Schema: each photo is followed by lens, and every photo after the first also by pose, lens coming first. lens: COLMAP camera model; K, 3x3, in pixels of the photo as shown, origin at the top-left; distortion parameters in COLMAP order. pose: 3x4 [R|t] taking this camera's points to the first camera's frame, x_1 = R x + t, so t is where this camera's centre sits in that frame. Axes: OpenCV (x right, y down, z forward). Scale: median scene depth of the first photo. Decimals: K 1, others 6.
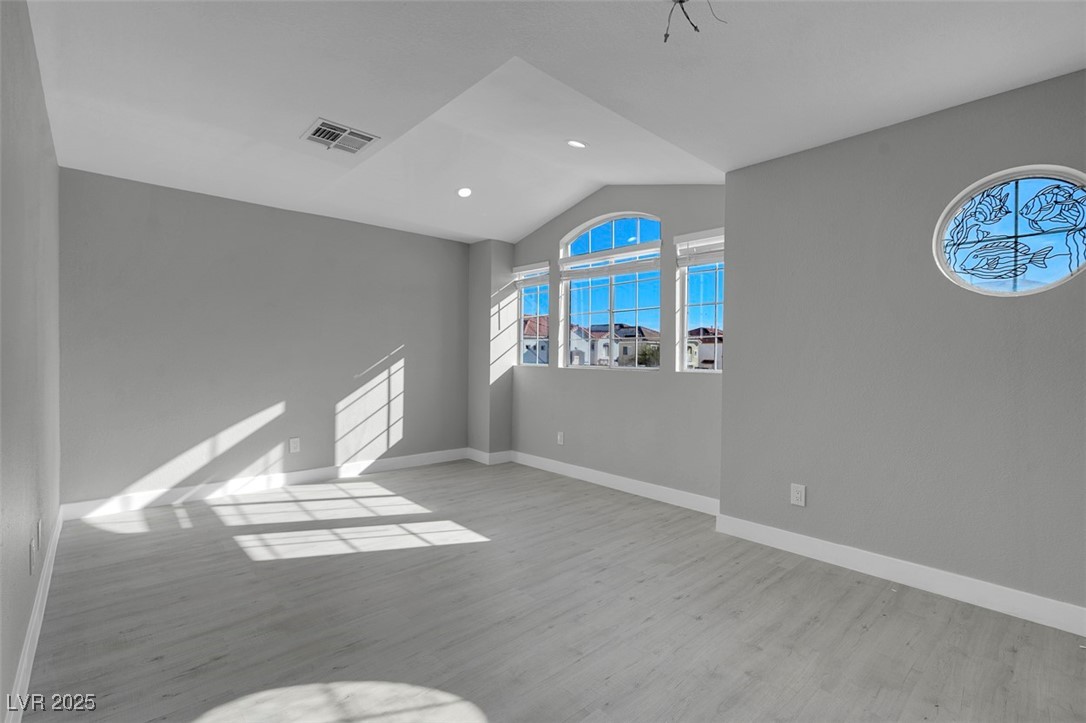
lens RADIAL K [[496.1, 0, 531.2], [0, 496.1, 364.3], [0, 0, 1]] dist [-0.000796, 0.000923]
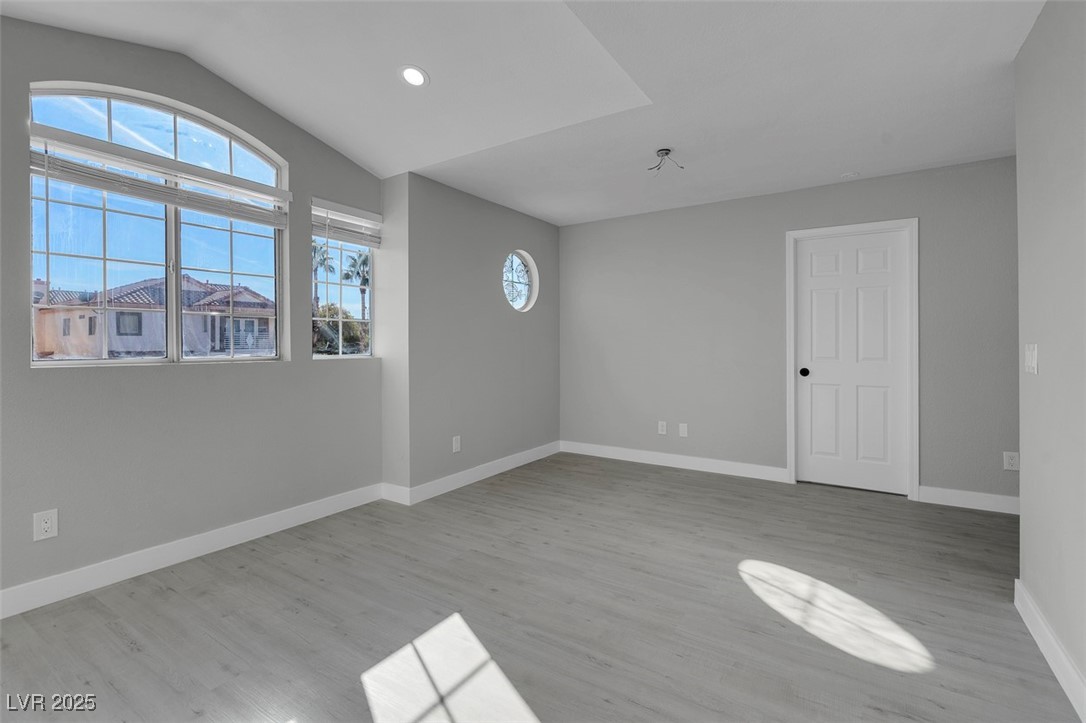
lens RADIAL K [[504.2, 0, 542.2], [0, 504.2, 339.0], [0, 0, 1]] dist [-0.001392, 0.000365]
pose [[-0.275390, -0.000748, 0.961332, -0.613001], [0.015023, 0.999874, 0.005081, -0.017298], [-0.961215, 0.015841, -0.275344, 0.843997]]
